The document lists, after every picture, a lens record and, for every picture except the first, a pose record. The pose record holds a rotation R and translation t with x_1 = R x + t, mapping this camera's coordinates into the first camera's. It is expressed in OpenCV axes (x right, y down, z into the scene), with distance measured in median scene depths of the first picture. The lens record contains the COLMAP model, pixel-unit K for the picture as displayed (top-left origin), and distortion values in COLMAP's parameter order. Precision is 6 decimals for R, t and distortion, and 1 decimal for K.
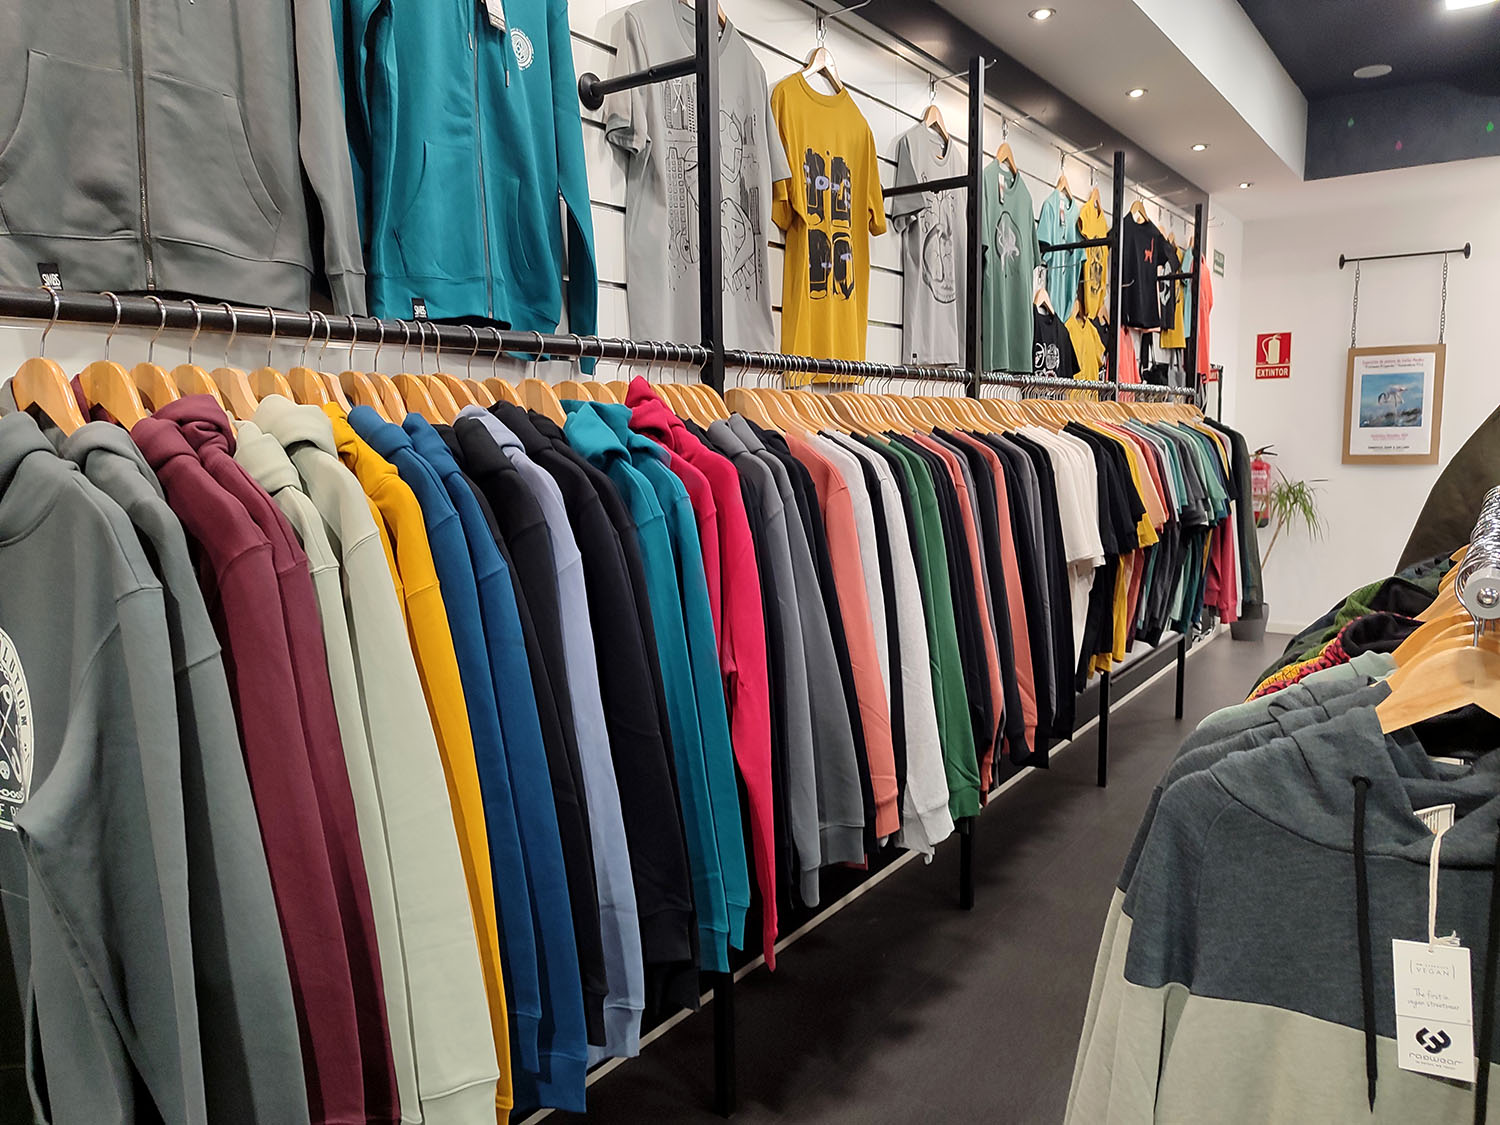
lens RADIAL K [[1102.3, 0, 747.0], [0, 1102.3, 562.6], [0, 0, 1]] dist [0.006477, 0.003146]
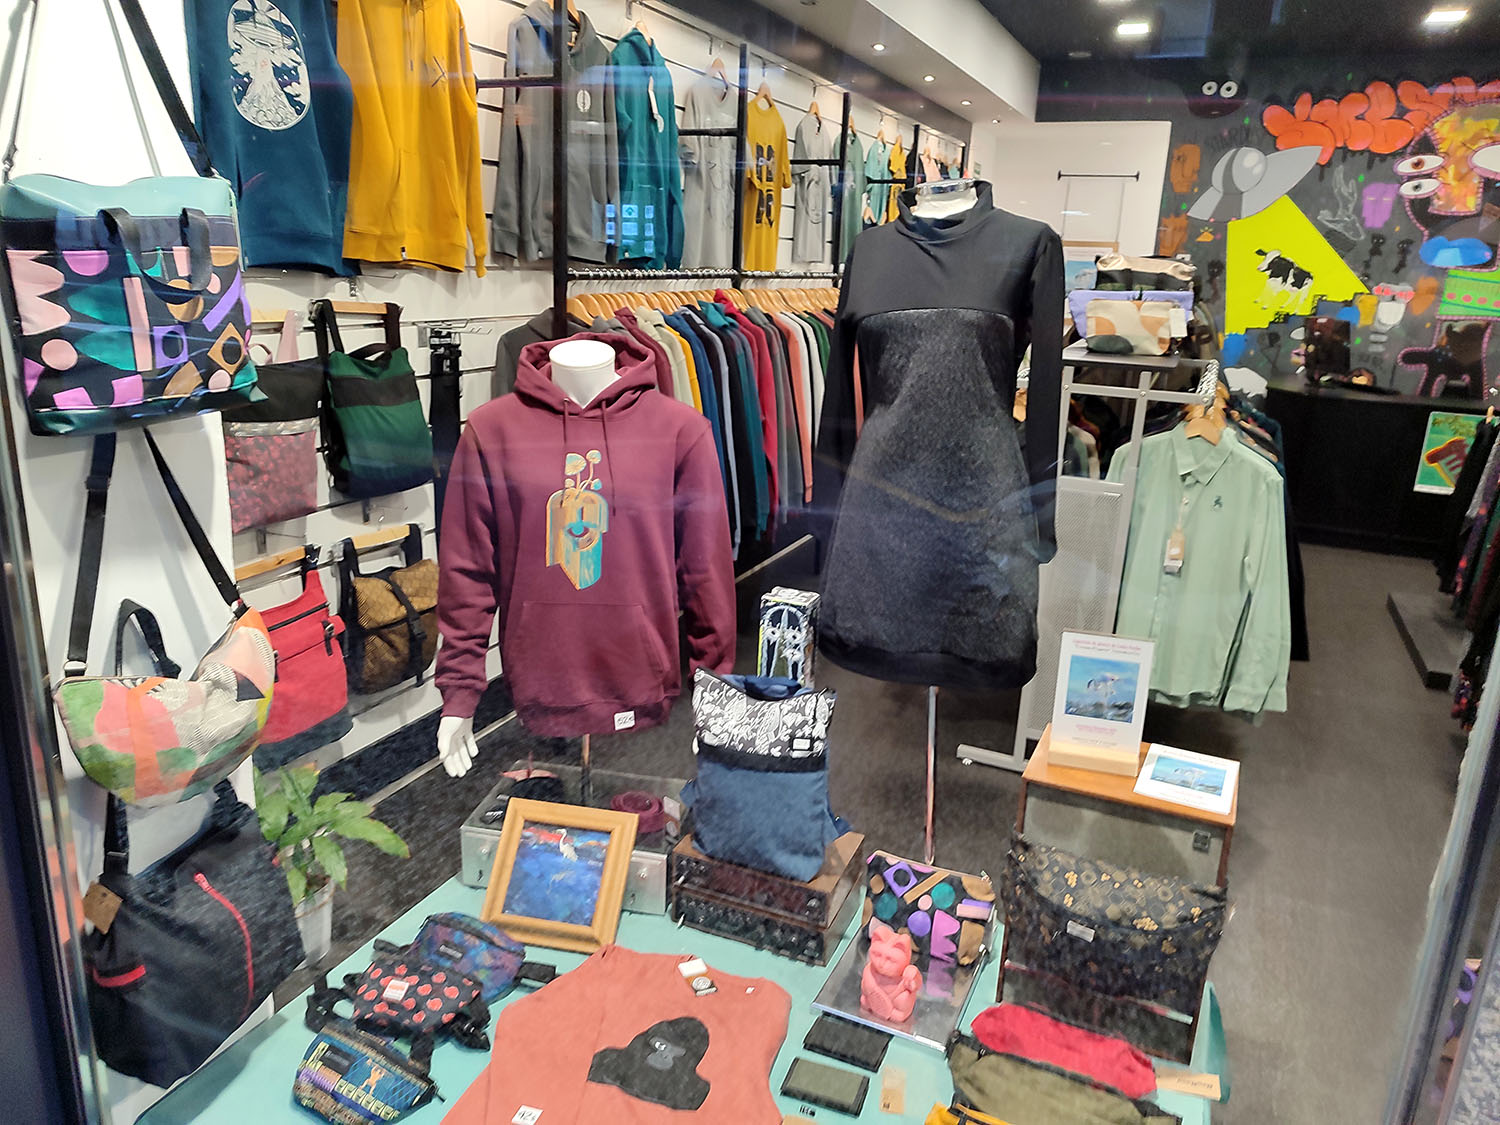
lens RADIAL K [[1102.3, 0, 752.6], [0, 1102.3, 566.1], [0, 0, 1]] dist [0.006477, 0.003146]
pose [[0.977644, -0.005489, 0.210195, -0.363777], [-0.027337, 0.987857, 0.152944, 0.032430], [-0.208482, -0.155271, 0.965622, -0.915613]]
